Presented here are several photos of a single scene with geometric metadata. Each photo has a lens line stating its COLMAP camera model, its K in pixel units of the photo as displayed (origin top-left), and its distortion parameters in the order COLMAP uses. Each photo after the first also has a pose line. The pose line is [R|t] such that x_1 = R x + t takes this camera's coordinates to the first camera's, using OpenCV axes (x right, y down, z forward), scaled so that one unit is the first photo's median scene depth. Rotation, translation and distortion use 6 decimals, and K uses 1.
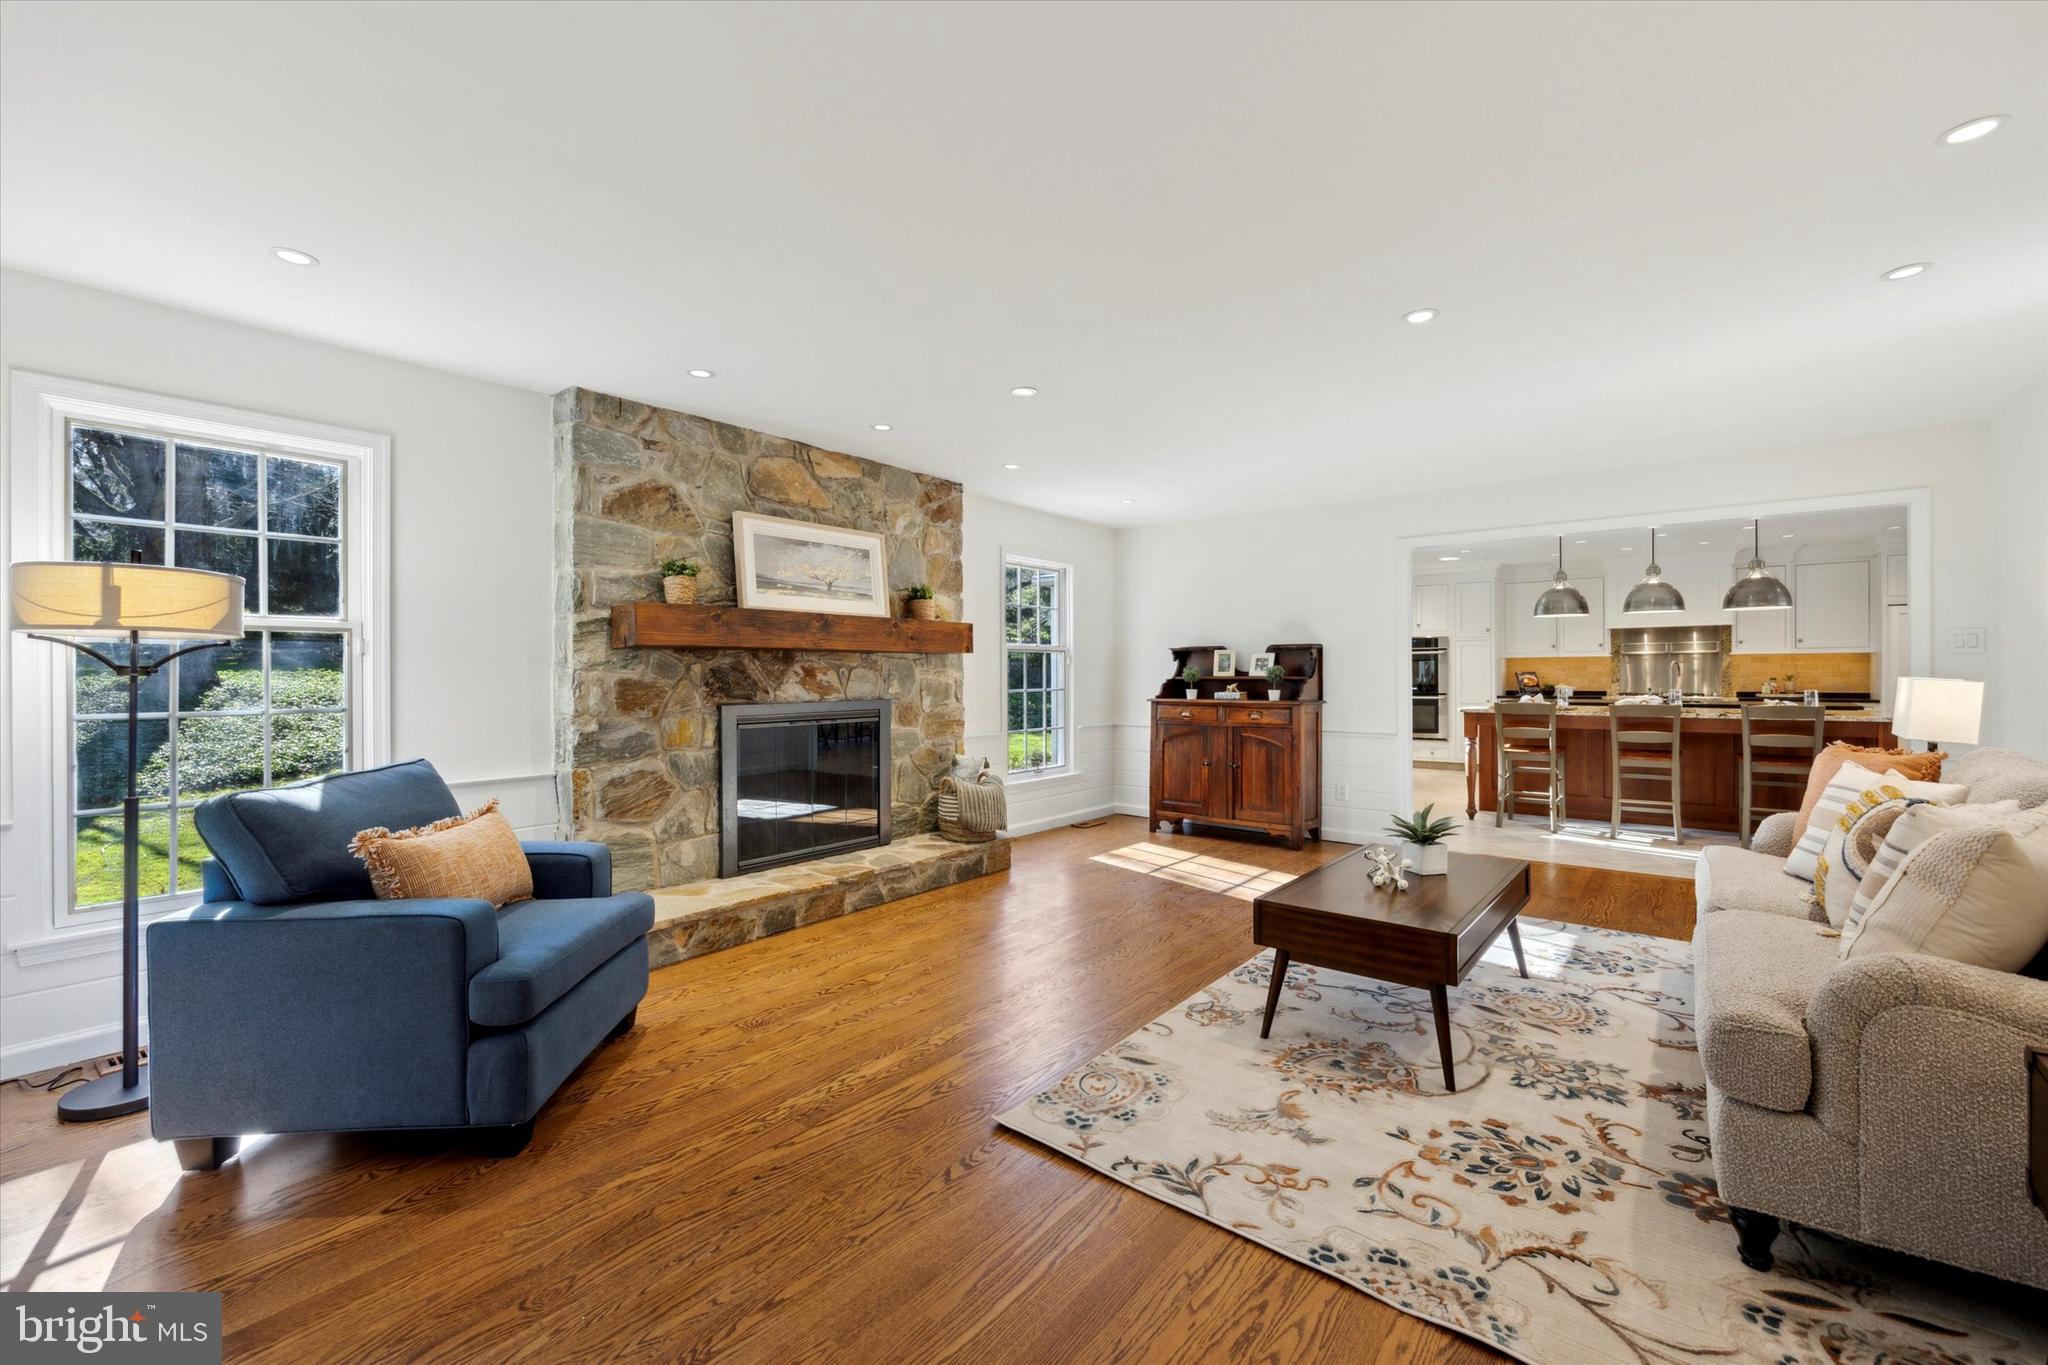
lens RADIAL K [[837.2, 0, 1032.6], [0, 837.2, 676.3], [0, 0, 1]] dist [0.001018, 0.000414]
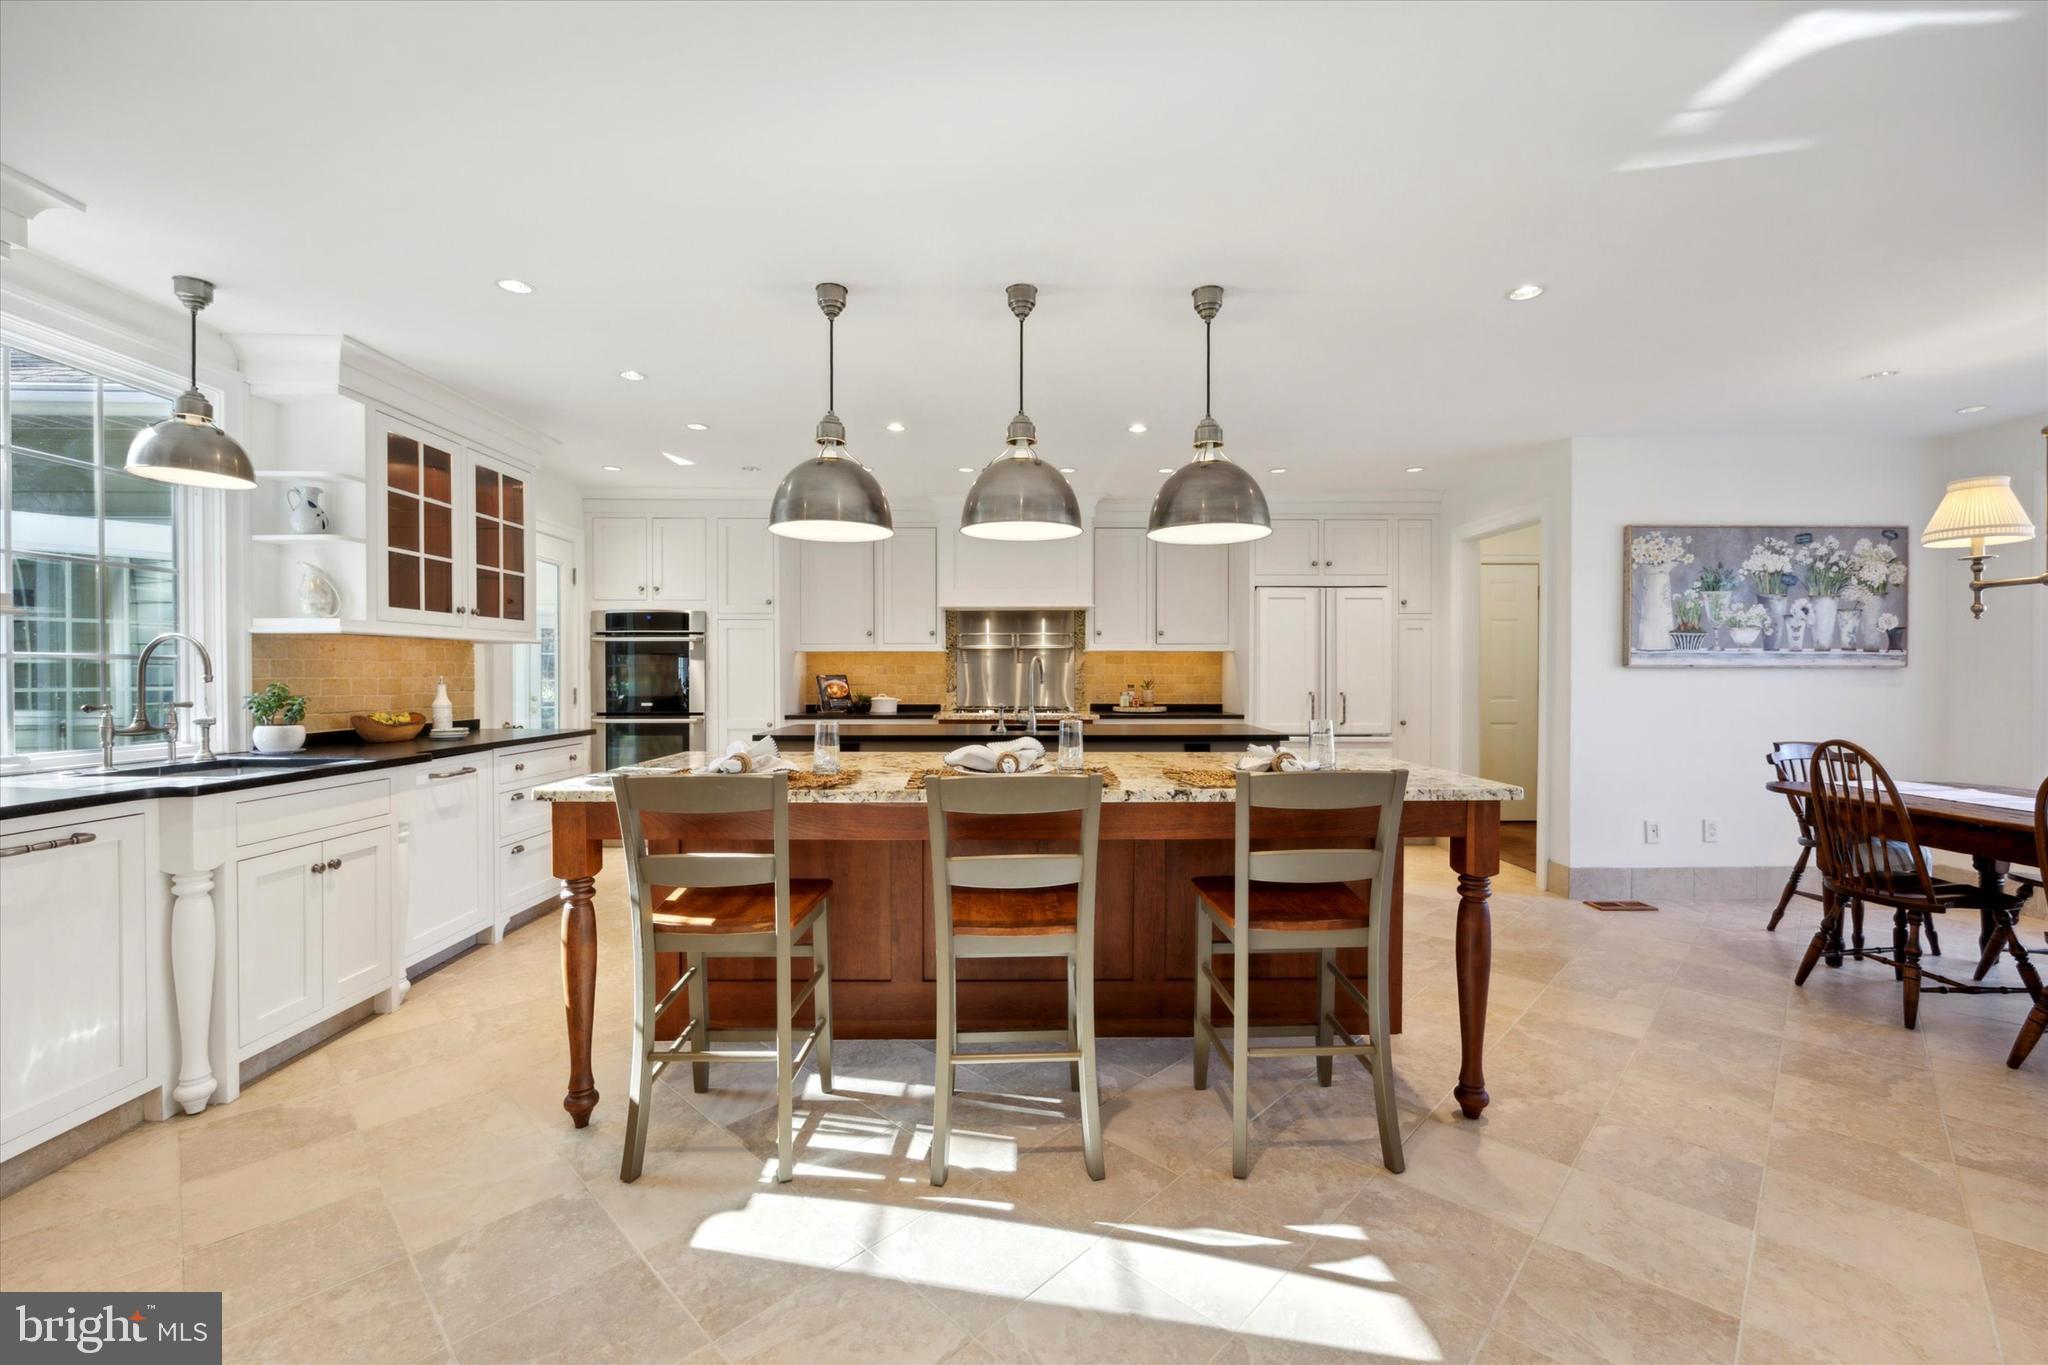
lens RADIAL K [[837.2, 0, 1026.9], [0, 837.2, 682.2], [0, 0, 1]] dist [0.001018, 0.000414]
pose [[0.768178, -0.002413, 0.640232, 0.355647], [-0.000895, 0.999988, 0.004843, -0.003271], [-0.640236, -0.004294, 0.768166, 0.505960]]
